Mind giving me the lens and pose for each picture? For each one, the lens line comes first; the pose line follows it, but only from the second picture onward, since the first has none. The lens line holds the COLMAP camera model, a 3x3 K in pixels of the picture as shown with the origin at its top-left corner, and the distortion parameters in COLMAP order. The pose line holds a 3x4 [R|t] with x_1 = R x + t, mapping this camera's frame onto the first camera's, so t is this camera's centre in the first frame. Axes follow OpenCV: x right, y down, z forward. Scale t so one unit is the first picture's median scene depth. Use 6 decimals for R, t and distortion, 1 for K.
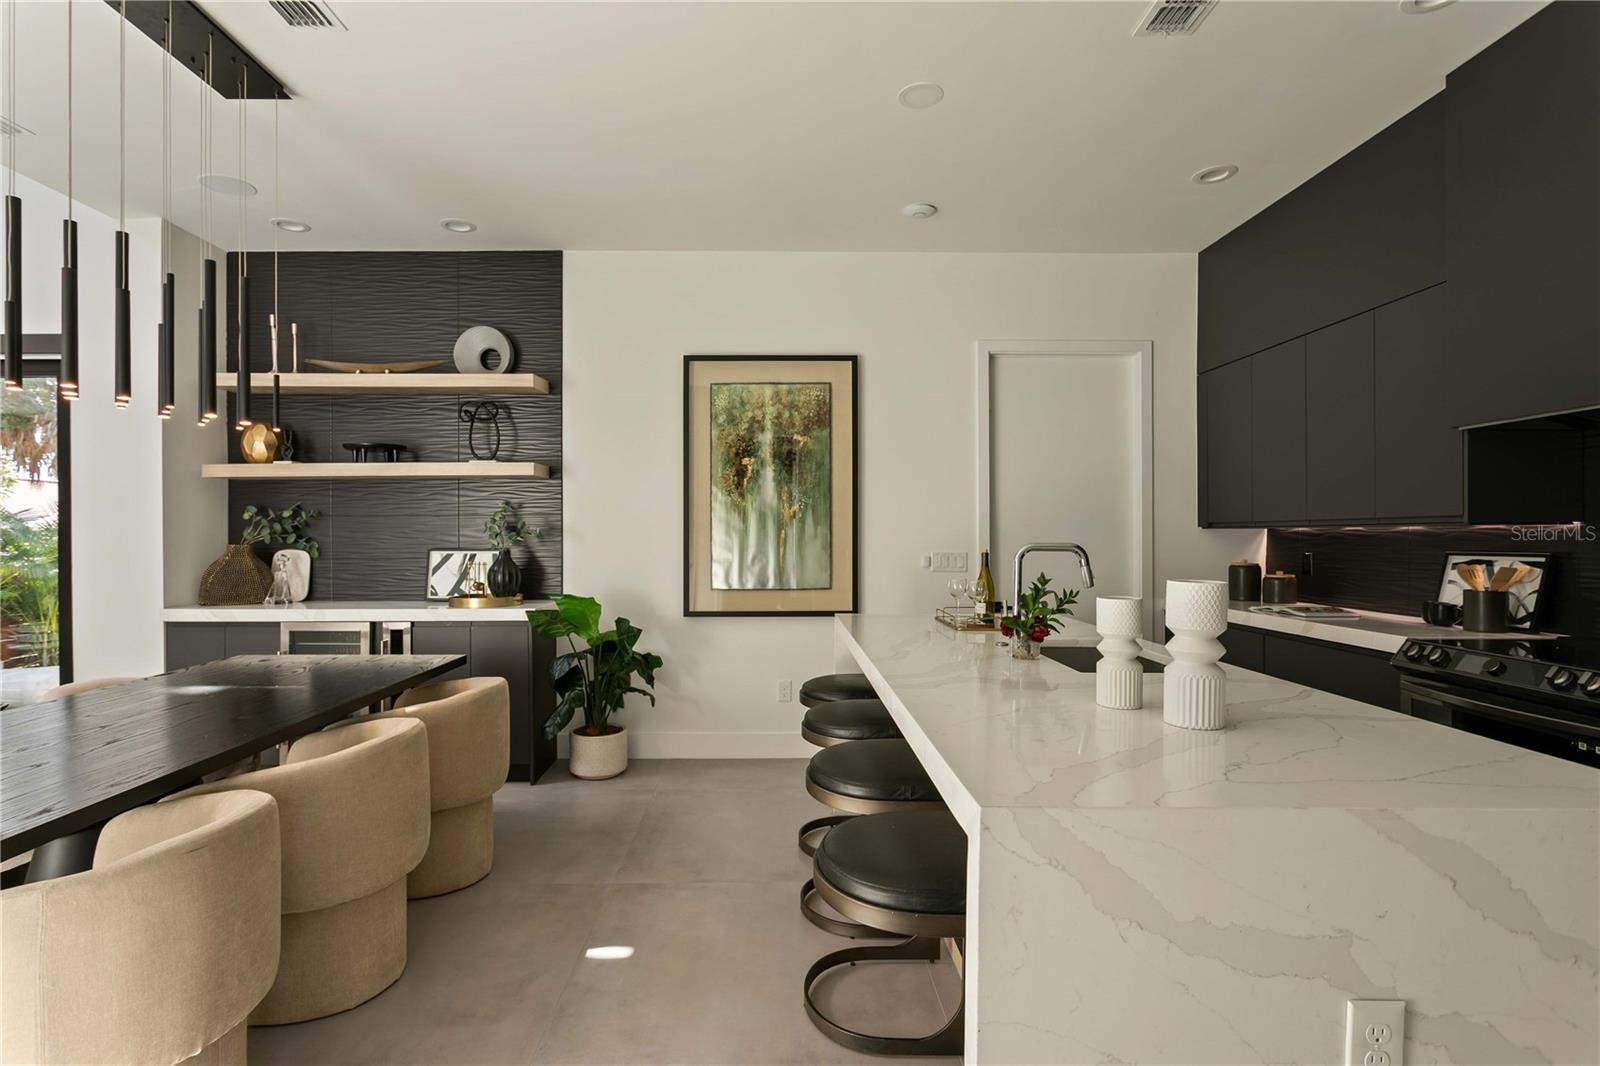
lens RADIAL K [[795.4, 0, 799.0], [0, 795.4, 539.8], [0, 0, 1]] dist [-0.013459, -0.000435]
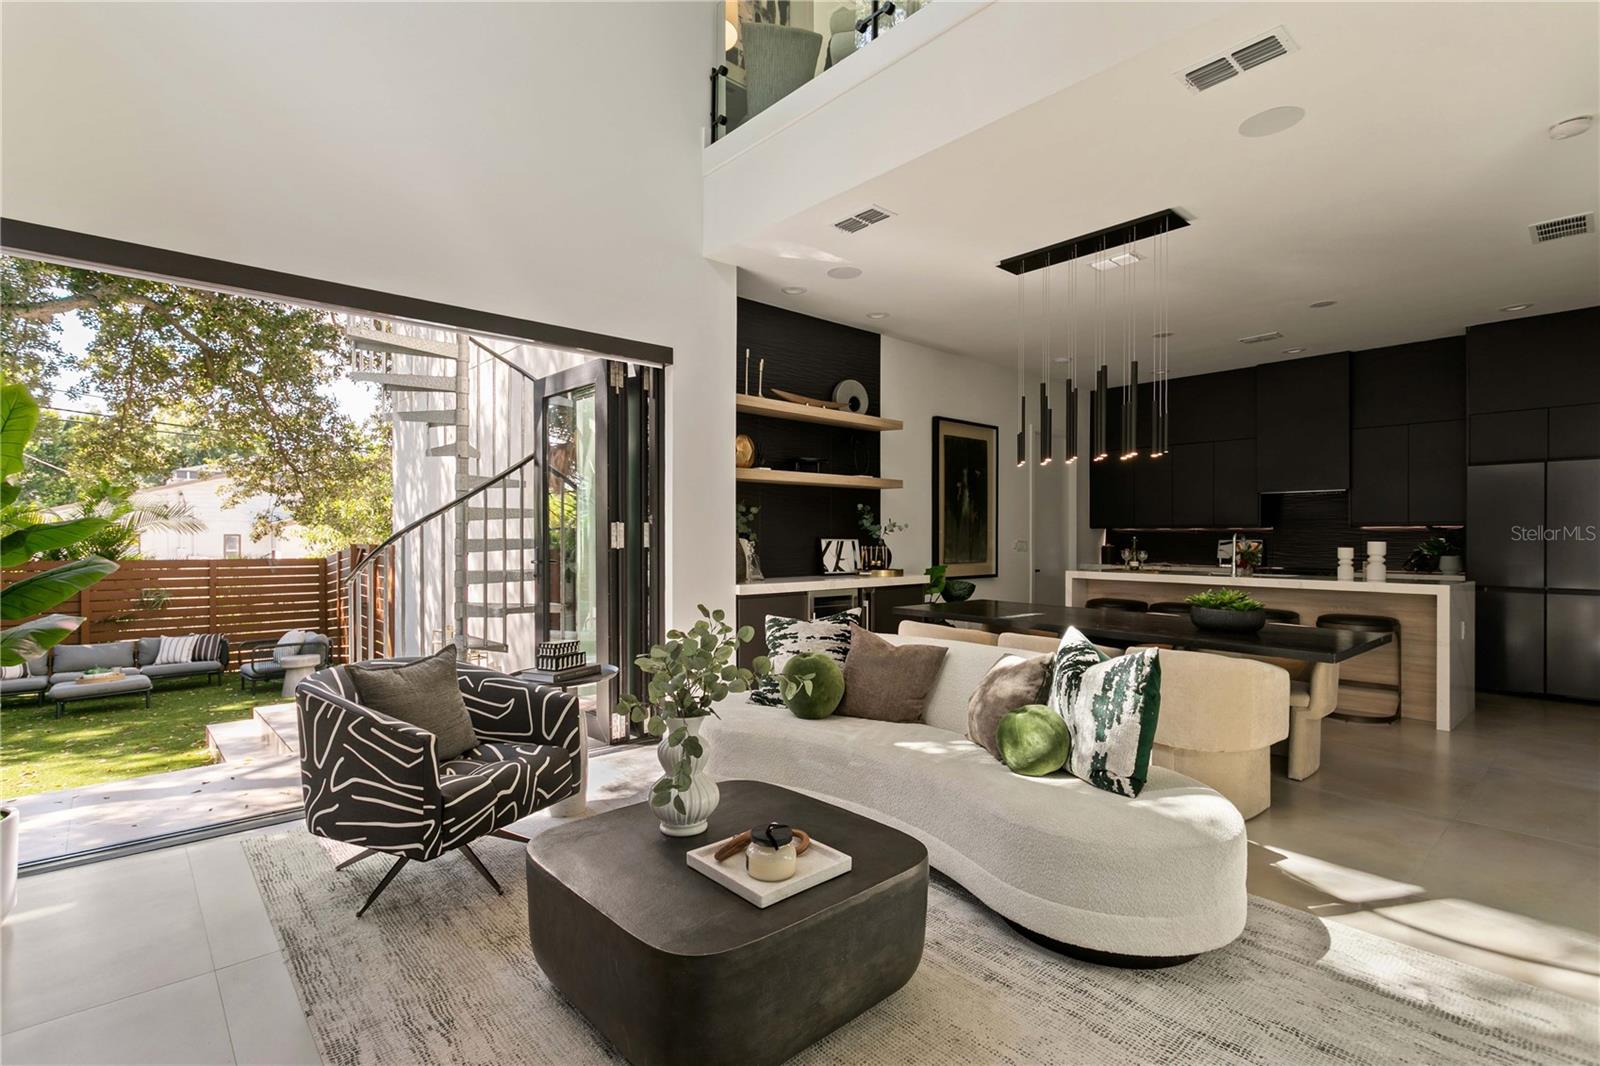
lens RADIAL K [[747.6, 0, 806.0], [0, 747.6, 538.5], [0, 0, 1]] dist [-0.002081, 0.000966]
pose [[0.754071, 0.002492, 0.656788, -1.304713], [-0.002416, 0.999997, -0.001021, 0.014720], [-0.656788, -0.000817, 0.754075, 0.050538]]
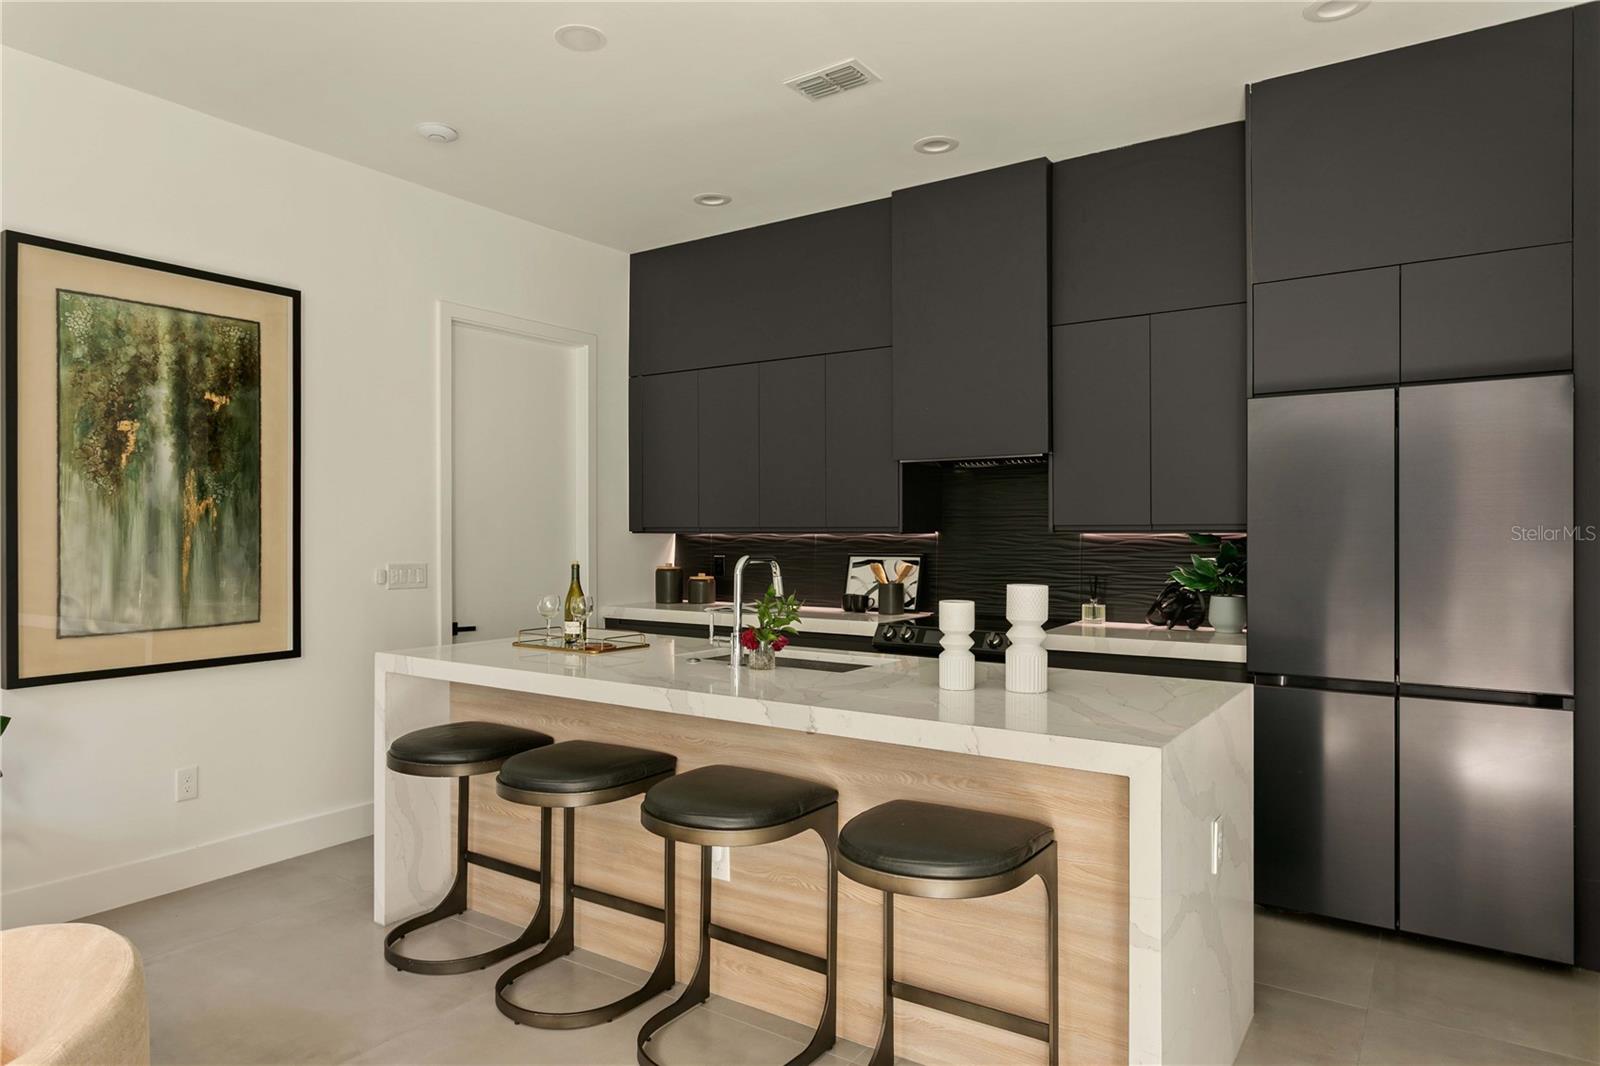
lens RADIAL K [[995.3, 0, 800.2], [0, 995.3, 530.8], [0, 0, 1]] dist [-0.005791, 0.001993]
pose [[0.561419, 0.000233, 0.827532, -0.411381], [0.002885, 0.999993, -0.002238, -0.014032], [-0.827527, 0.003644, 0.561414, 0.130908]]
